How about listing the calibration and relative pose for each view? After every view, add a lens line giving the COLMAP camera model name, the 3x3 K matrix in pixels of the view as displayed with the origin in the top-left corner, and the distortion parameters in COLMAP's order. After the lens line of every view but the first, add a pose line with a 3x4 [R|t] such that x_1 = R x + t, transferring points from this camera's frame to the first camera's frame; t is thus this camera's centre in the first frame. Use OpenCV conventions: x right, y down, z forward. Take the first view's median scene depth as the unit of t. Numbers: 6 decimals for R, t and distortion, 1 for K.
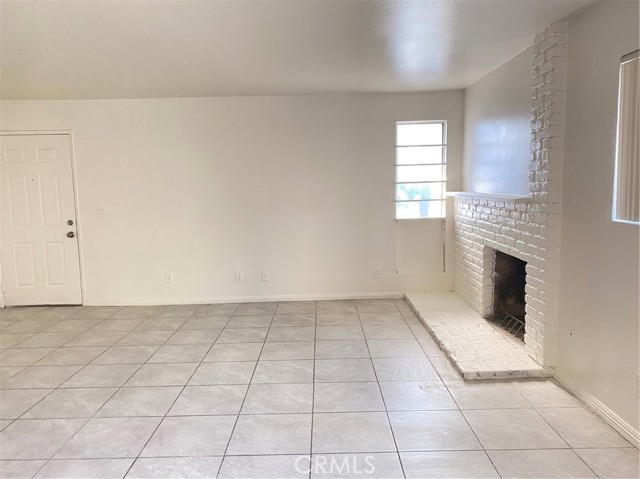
lens RADIAL K [[480.3, 0, 320.0], [0, 480.3, 239.5], [0, 0, 1]] dist [0.114409, -0.199322]
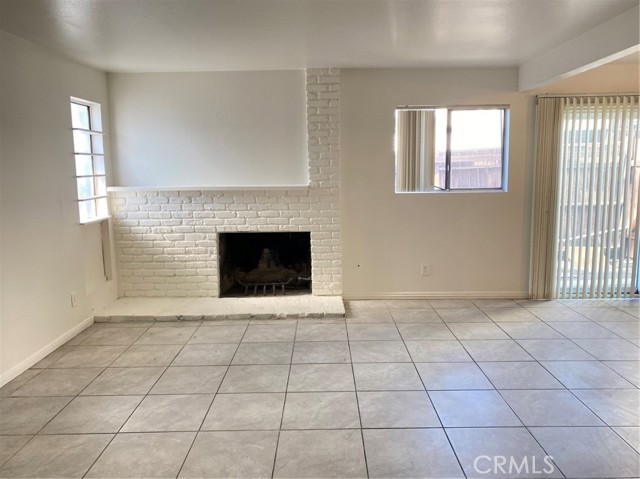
lens RADIAL K [[480.3, 0, 320.0], [0, 480.3, 239.5], [0, 0, 1]] dist [0.114409, -0.199322]
pose [[0.008680, -0.125662, 0.992035, -0.841142], [0.134011, 0.983269, 0.123379, -0.086675], [-0.990942, 0.131873, 0.025375, 0.832904]]
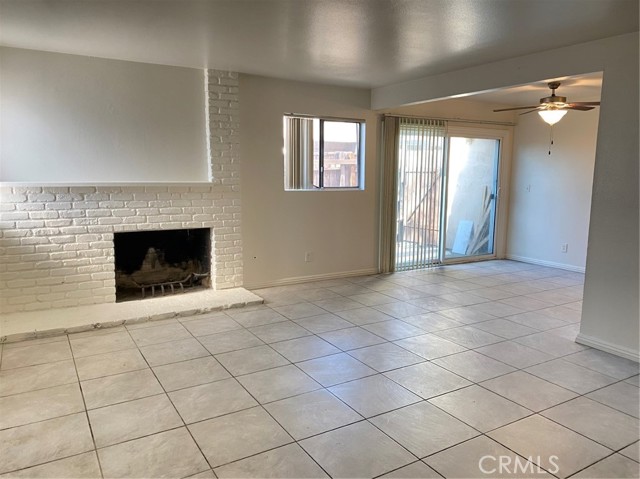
lens RADIAL K [[480.3, 0, 320.0], [0, 480.3, 239.5], [0, 0, 1]] dist [0.114409, -0.199322]
pose [[-0.510511, -0.106377, 0.853265, -0.847993], [0.104368, 0.977316, 0.184286, -0.131131], [-0.853514, 0.183133, -0.487829, 1.269994]]
